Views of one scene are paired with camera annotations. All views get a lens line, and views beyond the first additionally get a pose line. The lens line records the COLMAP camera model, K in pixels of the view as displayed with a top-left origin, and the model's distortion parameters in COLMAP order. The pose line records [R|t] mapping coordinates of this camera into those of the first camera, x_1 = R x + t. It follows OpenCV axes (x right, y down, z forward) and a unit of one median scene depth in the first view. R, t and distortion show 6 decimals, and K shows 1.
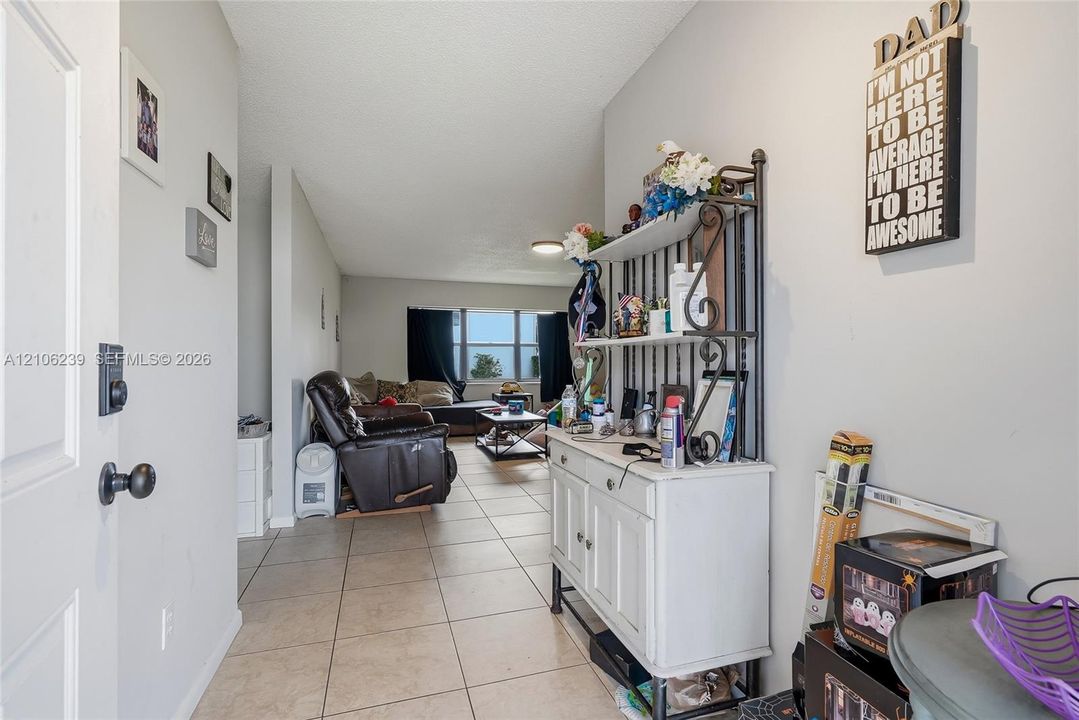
lens RADIAL K [[494.2, 0, 544.3], [0, 494.2, 362.5], [0, 0, 1]] dist [0.008009, -0.004455]
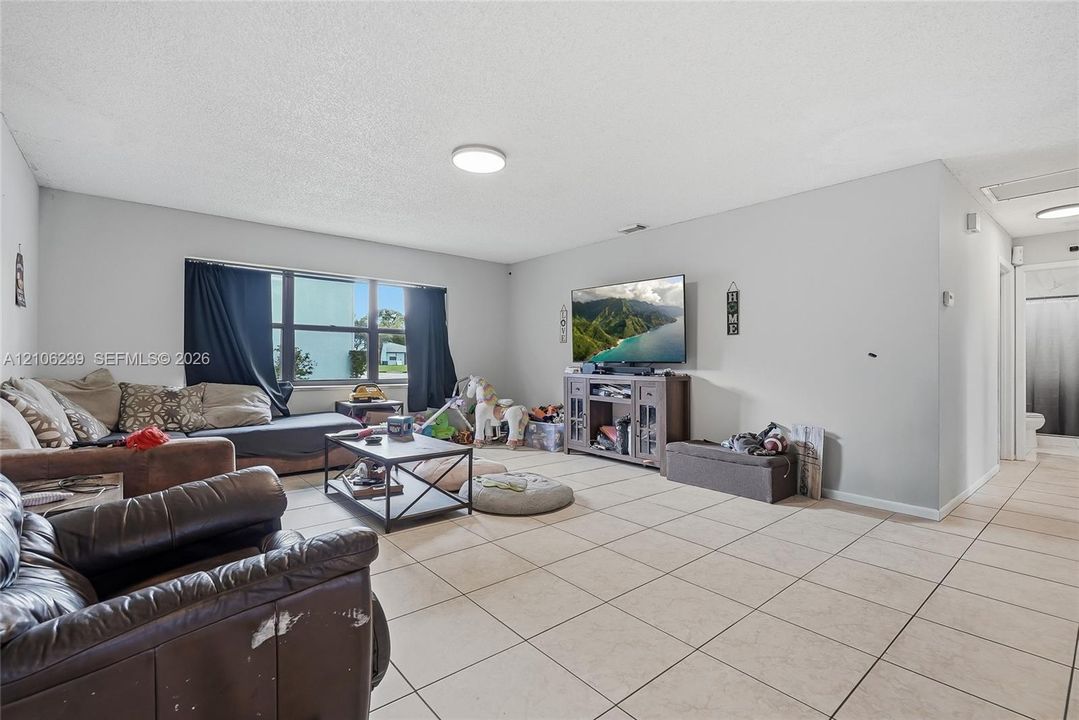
lens RADIAL K [[494.2, 0, 538.8], [0, 494.2, 357.6], [0, 0, 1]] dist [0.008009, -0.004455]
pose [[0.931478, 0.010205, 0.363654, -0.103104], [-0.008384, 0.999943, -0.006586, 0.006084], [-0.363700, 0.003086, 0.931511, 0.314576]]
